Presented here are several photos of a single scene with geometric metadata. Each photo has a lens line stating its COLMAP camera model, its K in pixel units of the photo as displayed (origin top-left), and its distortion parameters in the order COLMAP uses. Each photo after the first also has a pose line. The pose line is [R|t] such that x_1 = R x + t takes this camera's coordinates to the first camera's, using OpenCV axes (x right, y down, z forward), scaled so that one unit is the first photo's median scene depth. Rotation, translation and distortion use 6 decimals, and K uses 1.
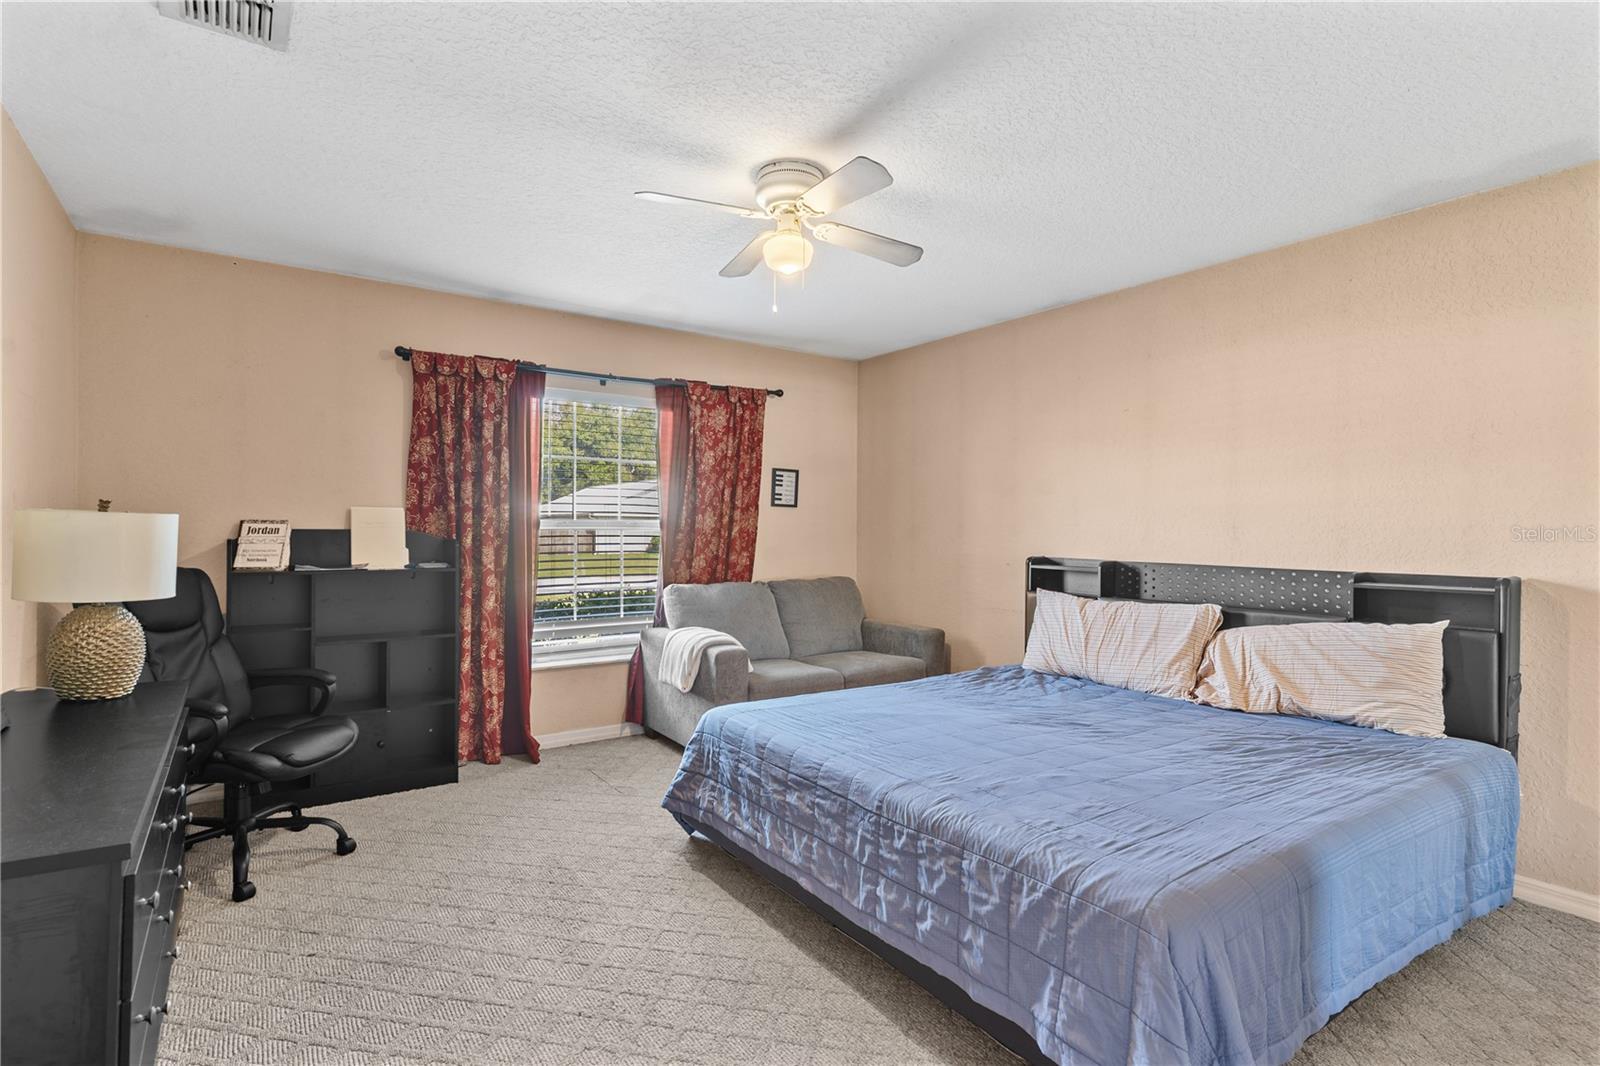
lens RADIAL K [[784.6, 0, 801.7], [0, 784.6, 516.3], [0, 0, 1]] dist [-0.000657, -0.000408]
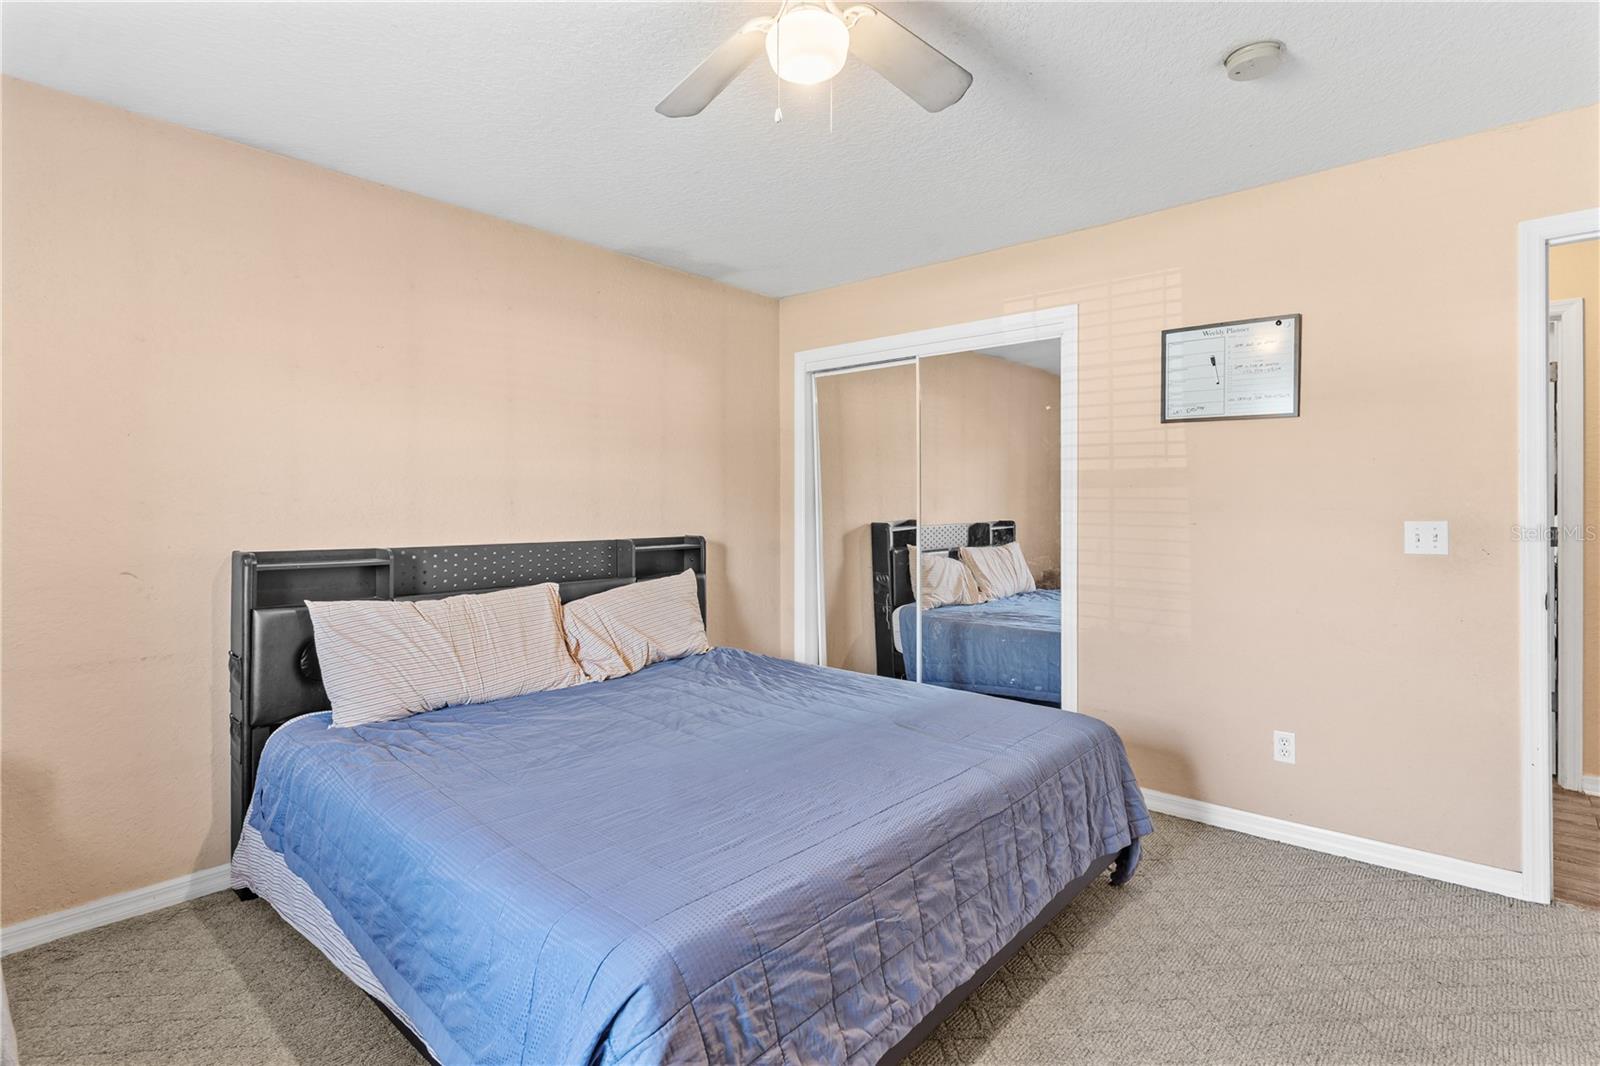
lens RADIAL K [[784.6, 0, 801.7], [0, 784.6, 516.3], [0, 0, 1]] dist [-0.000657, -0.000408]
pose [[-0.234876, -0.017845, 0.971861, -0.520839], [-0.012129, 0.999807, 0.015427, 0.014872], [-0.971950, -0.008165, -0.235047, 1.016710]]
